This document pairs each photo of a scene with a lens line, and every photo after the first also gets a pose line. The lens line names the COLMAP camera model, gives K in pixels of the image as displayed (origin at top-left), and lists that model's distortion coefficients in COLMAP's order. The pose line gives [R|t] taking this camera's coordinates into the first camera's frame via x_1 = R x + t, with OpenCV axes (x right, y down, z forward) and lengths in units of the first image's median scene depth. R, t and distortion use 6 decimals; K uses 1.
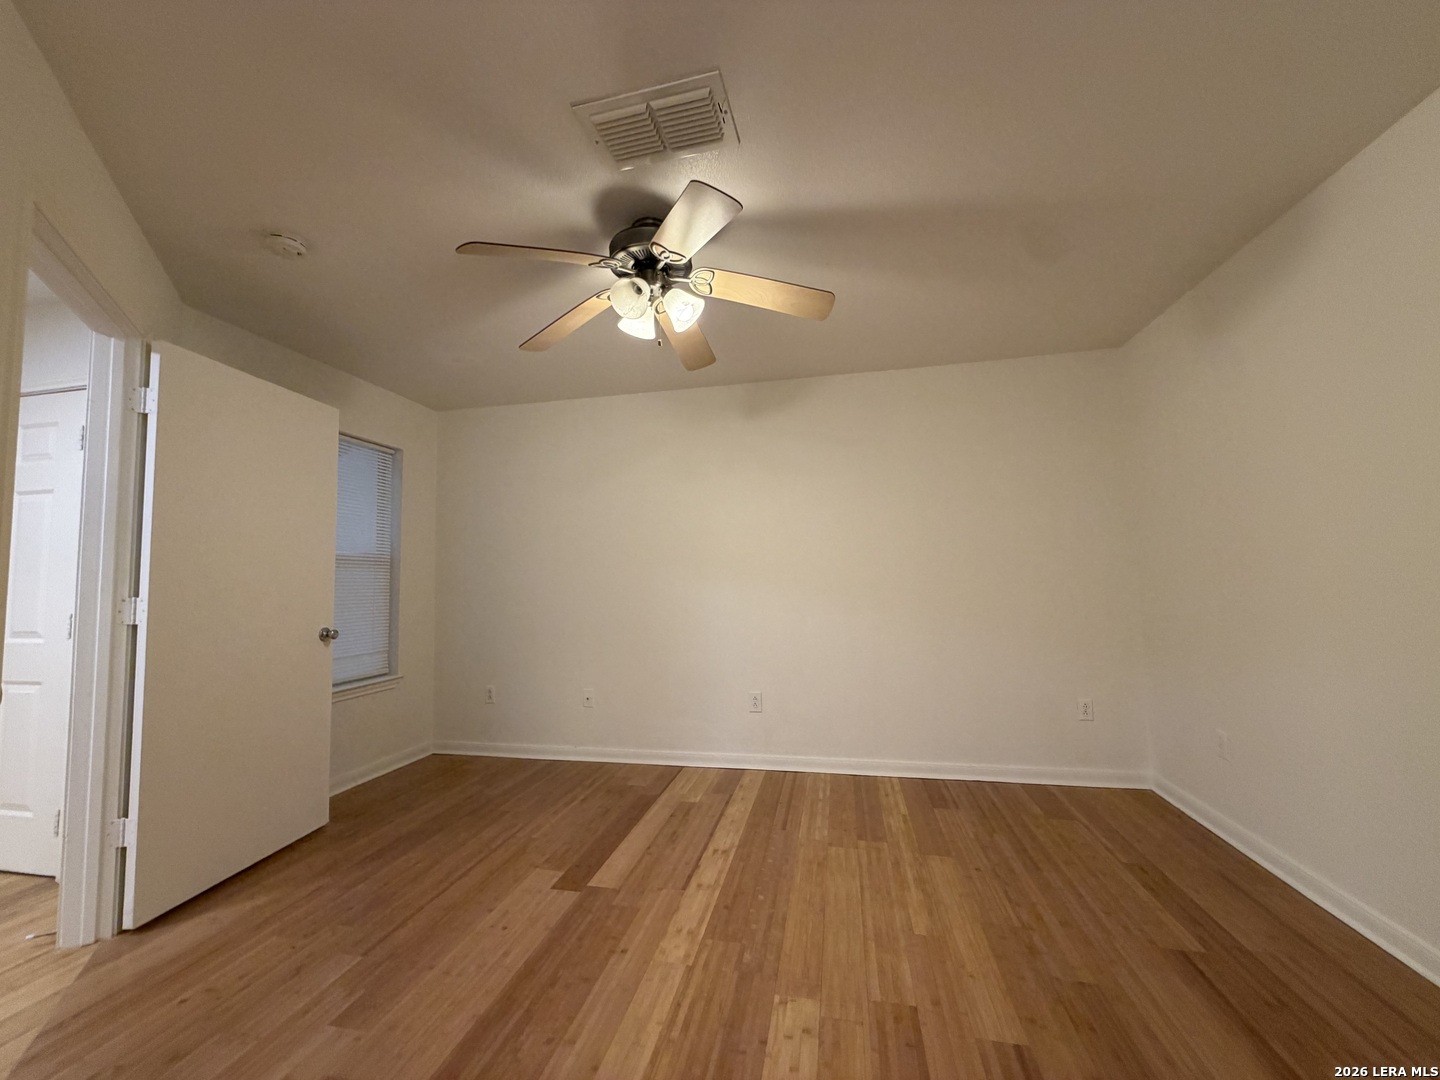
lens RADIAL K [[574.5, 0, 713.9], [0, 574.5, 540.1], [0, 0, 1]] dist [-0.000538, 0.000589]
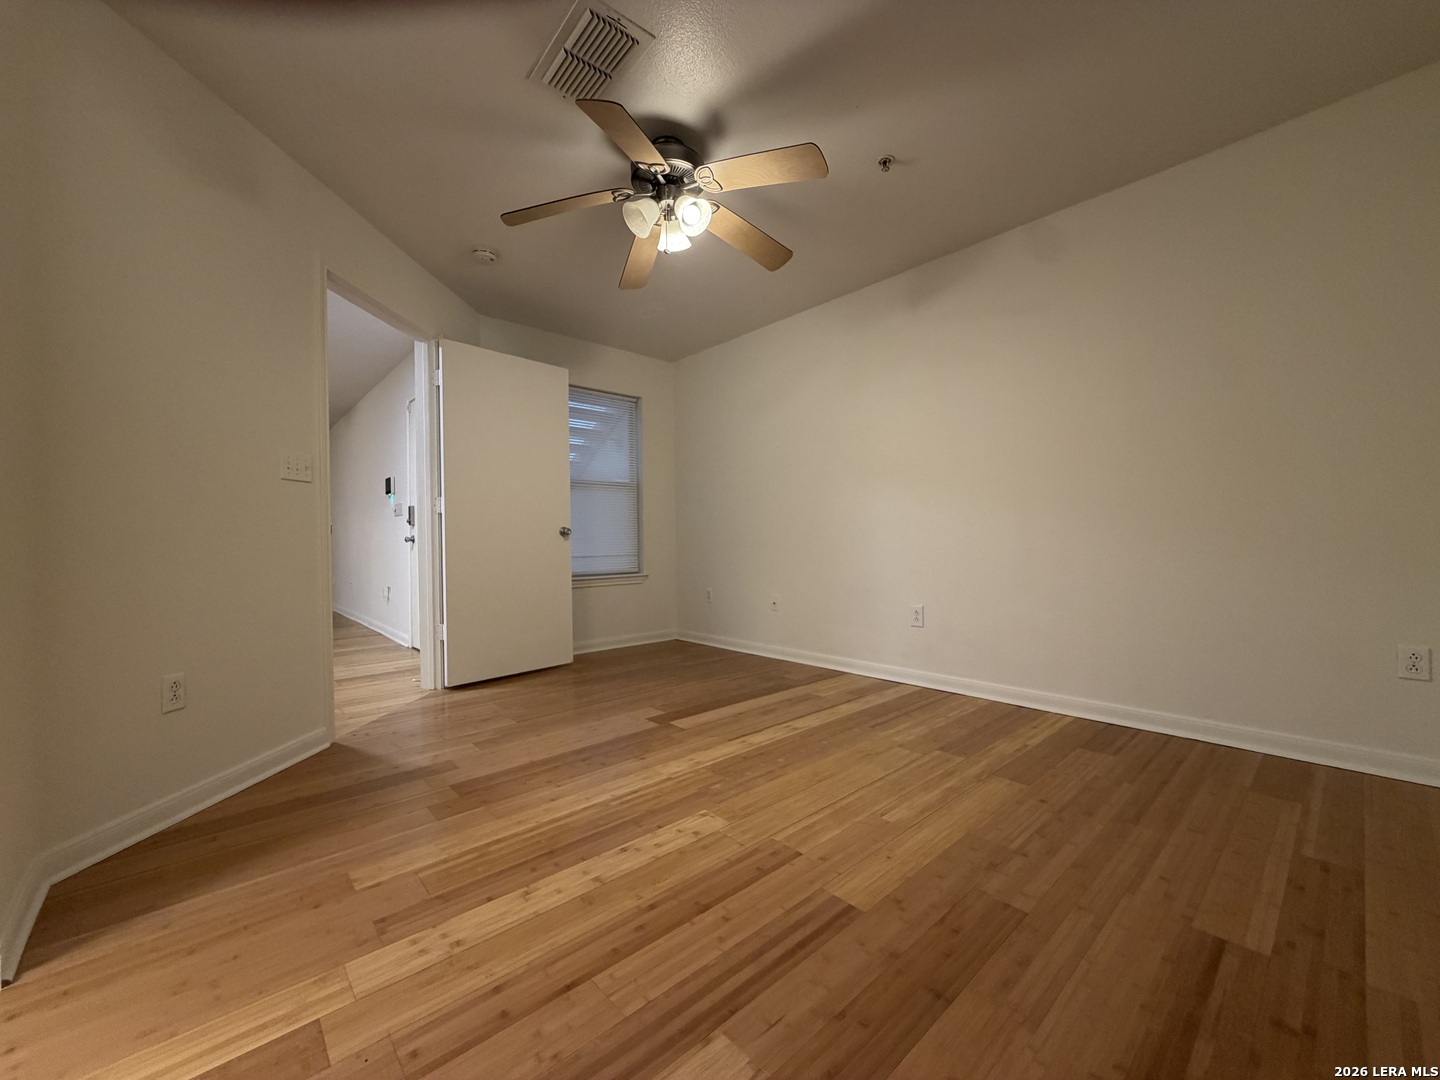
lens RADIAL K [[574.5, 0, 713.9], [0, 574.5, 540.1], [0, 0, 1]] dist [-0.000538, 0.000589]
pose [[0.808507, 0.007408, -0.588440, 0.518889], [0.041336, 0.996736, 0.069343, 0.115920], [0.587033, -0.080388, 0.805562, 0.085742]]
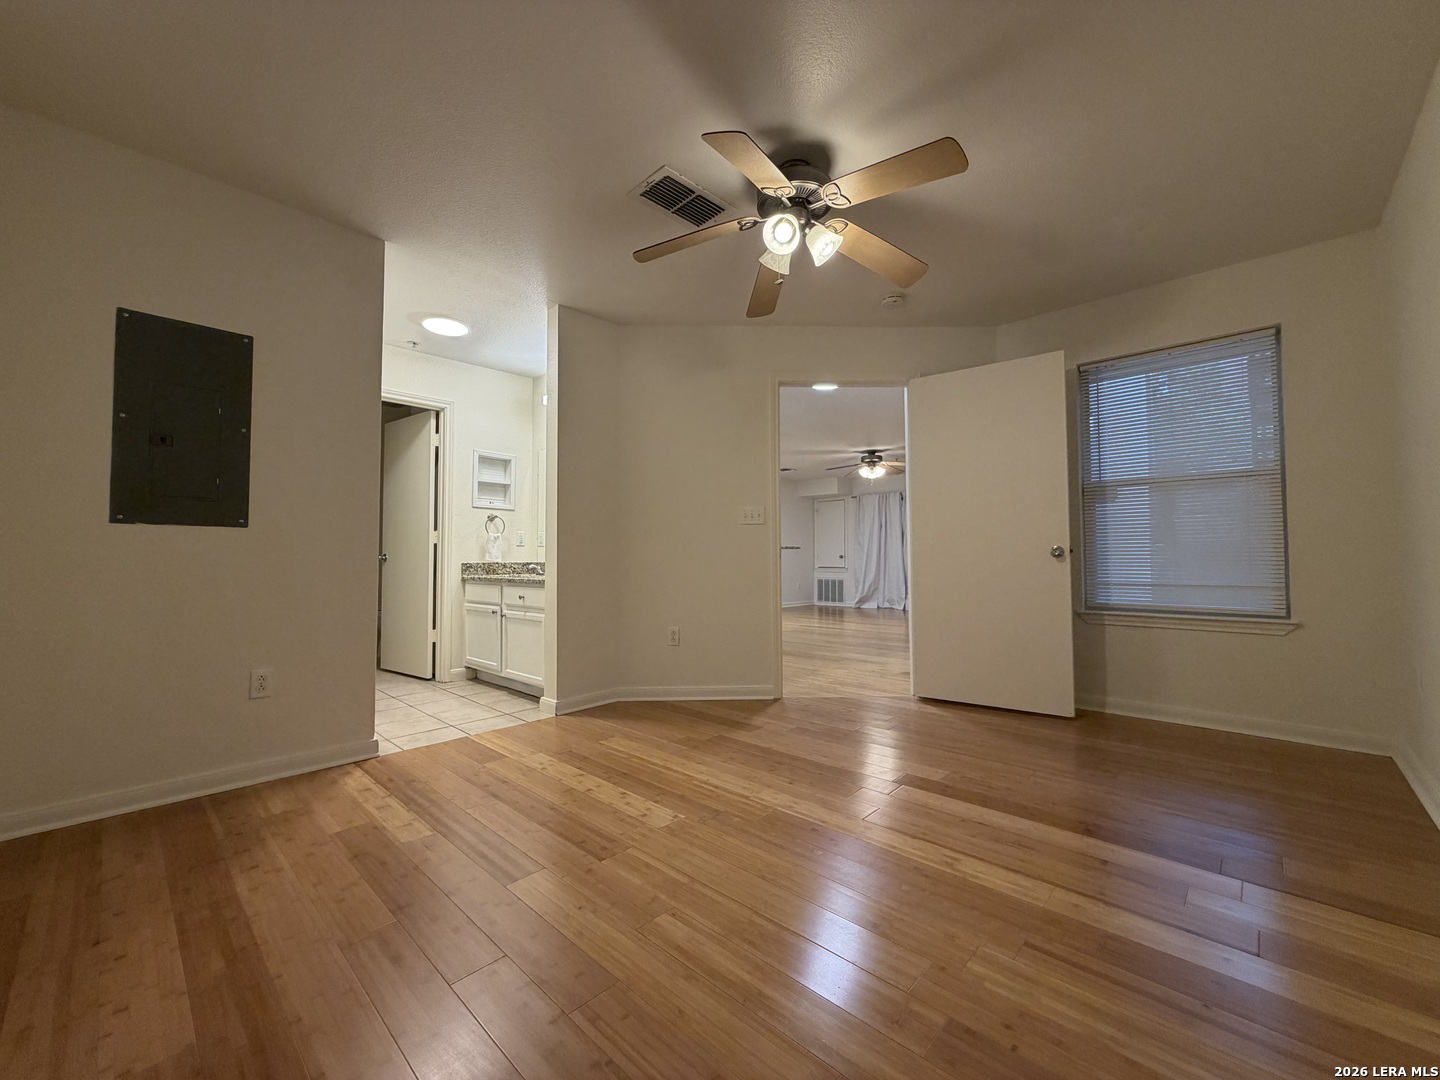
lens RADIAL K [[574.5, 0, 713.9], [0, 574.5, 540.1], [0, 0, 1]] dist [-0.000538, 0.000589]
pose [[-0.519991, -0.008700, -0.854128, 0.751983], [0.074741, 0.995649, -0.055643, 0.175063], [0.850896, -0.092772, -0.517078, 1.149556]]
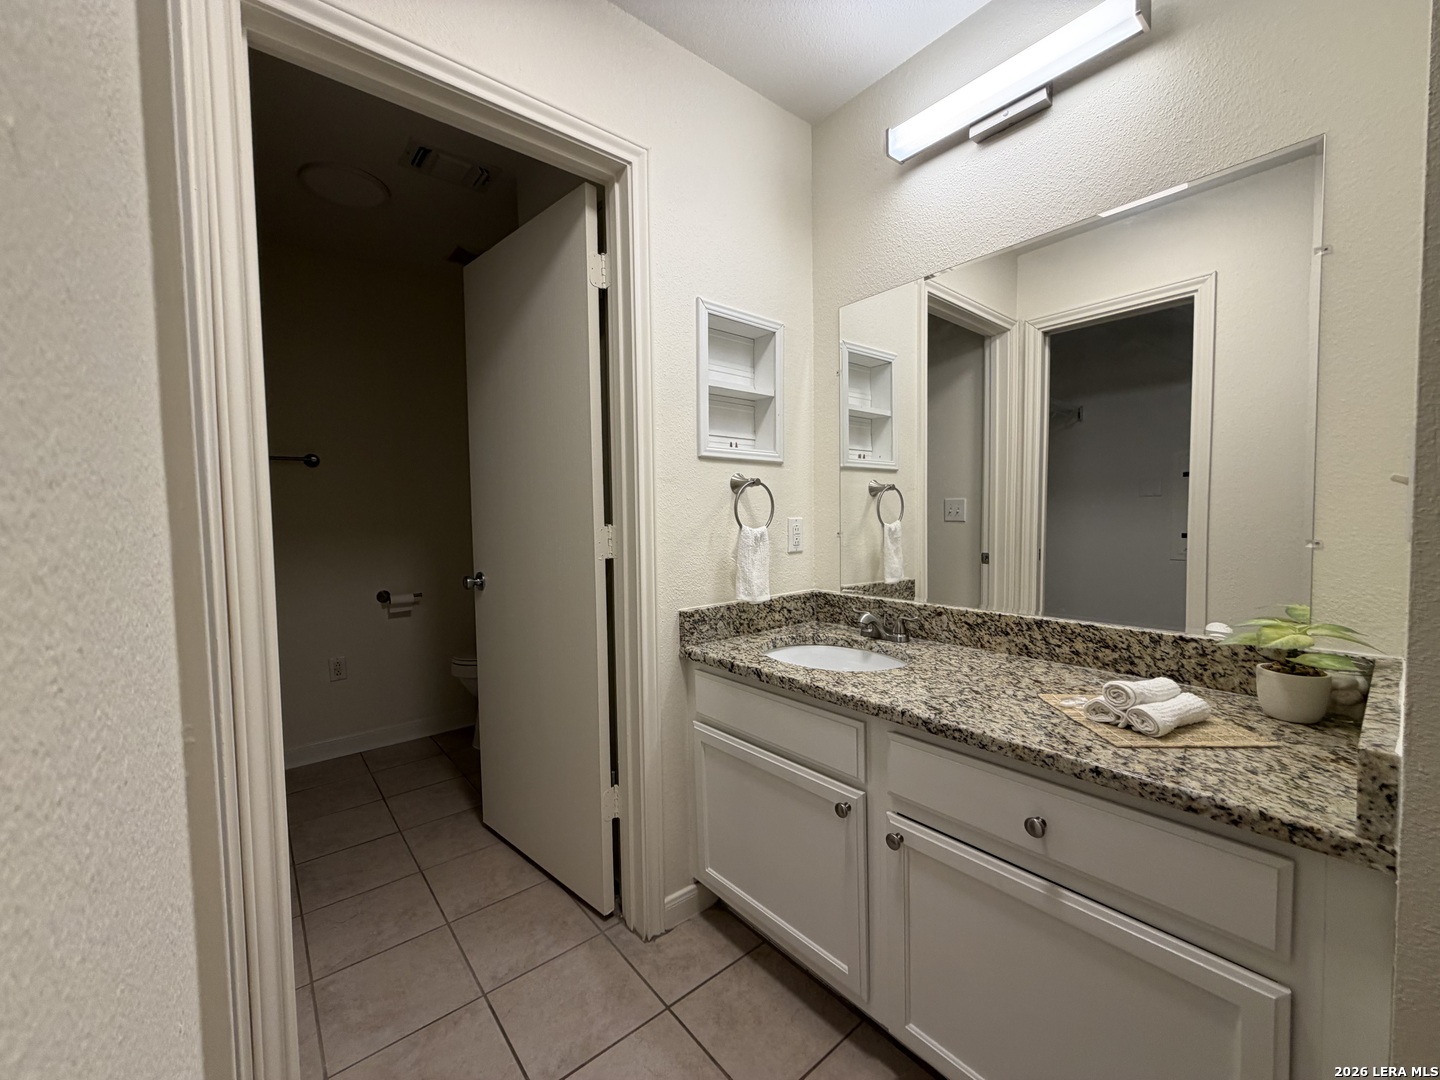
lens RADIAL K [[572.7, 0, 713.4], [0, 572.7, 539.0], [0, 0, 1]] dist [-0.000928, 0.000097]
pose [[-0.618920, 0.065191, -0.782744, 0.115161], [0.085506, 0.996219, 0.015360, -0.001778], [0.780786, -0.057423, -0.622154, -0.008749]]
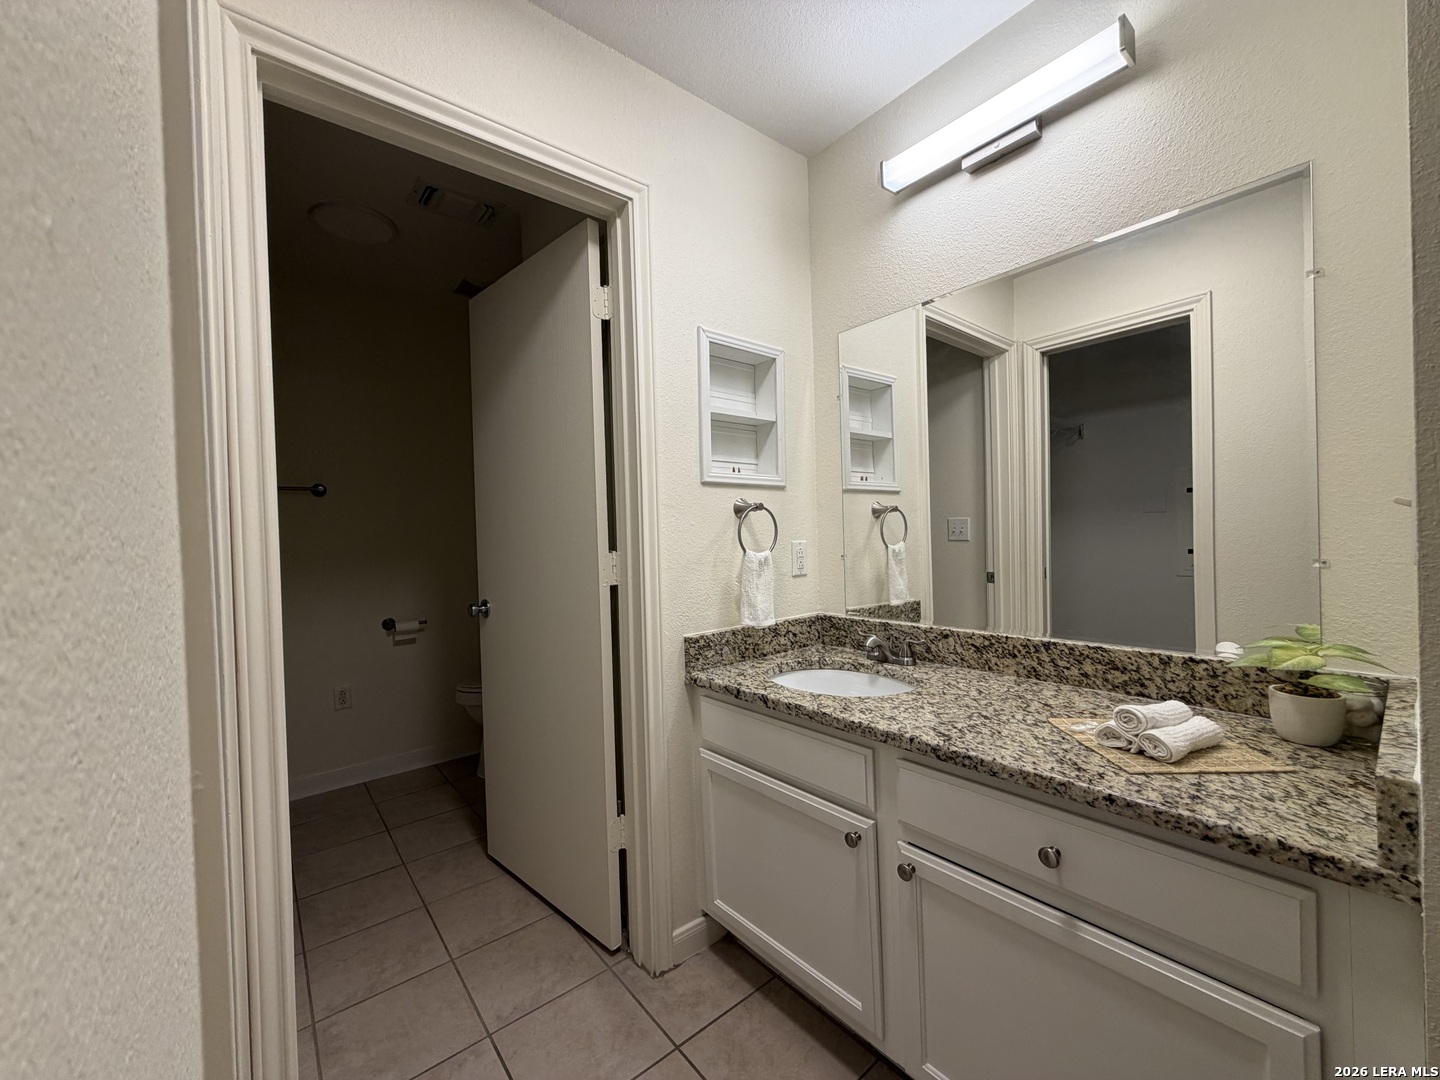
lens RADIAL K [[572.7, 0, 713.4], [0, 572.7, 539.0], [0, 0, 1]] dist [-0.000928, 0.000097]
pose [[-0.623481, 0.045716, -0.780501, 0.116121], [0.099210, 0.994845, -0.020980, -0.007012], [0.775518, -0.090514, -0.624803, -0.007432]]
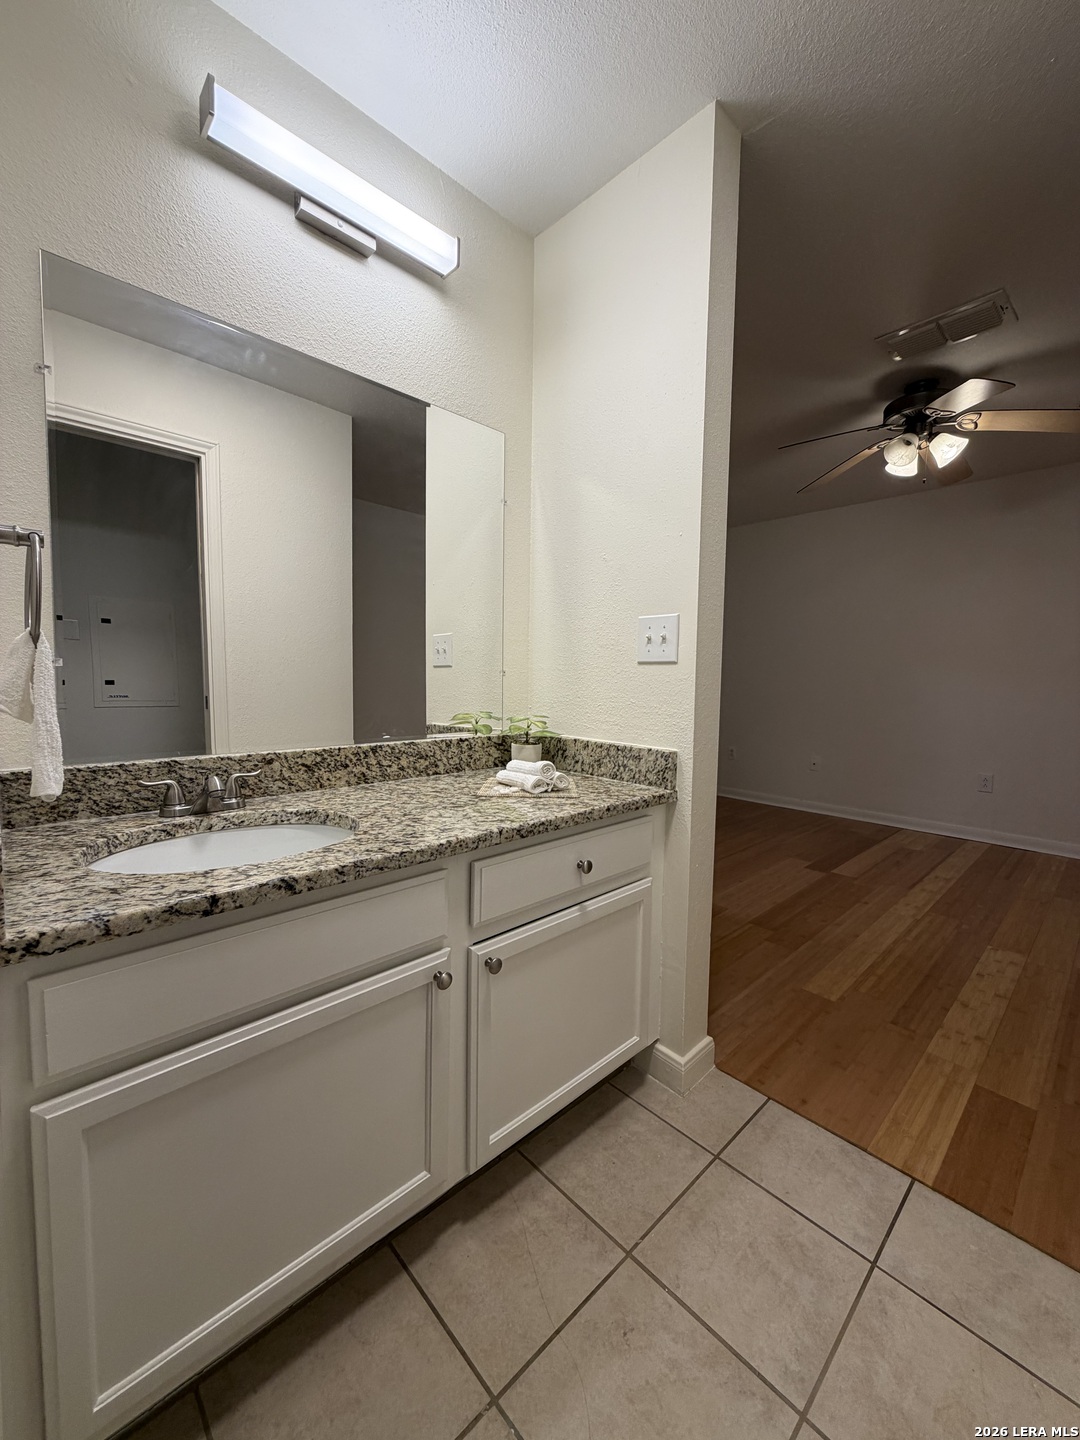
lens RADIAL K [[573.6, 0, 539.1], [0, 573.6, 714.2], [0, 0, 1]] dist [-0.000614, 0.000418]
pose [[0.827338, 0.069855, -0.557344, -0.043789], [0.007380, 0.990799, 0.135138, 0.000580], [0.561656, -0.115918, 0.819210, -0.507318]]
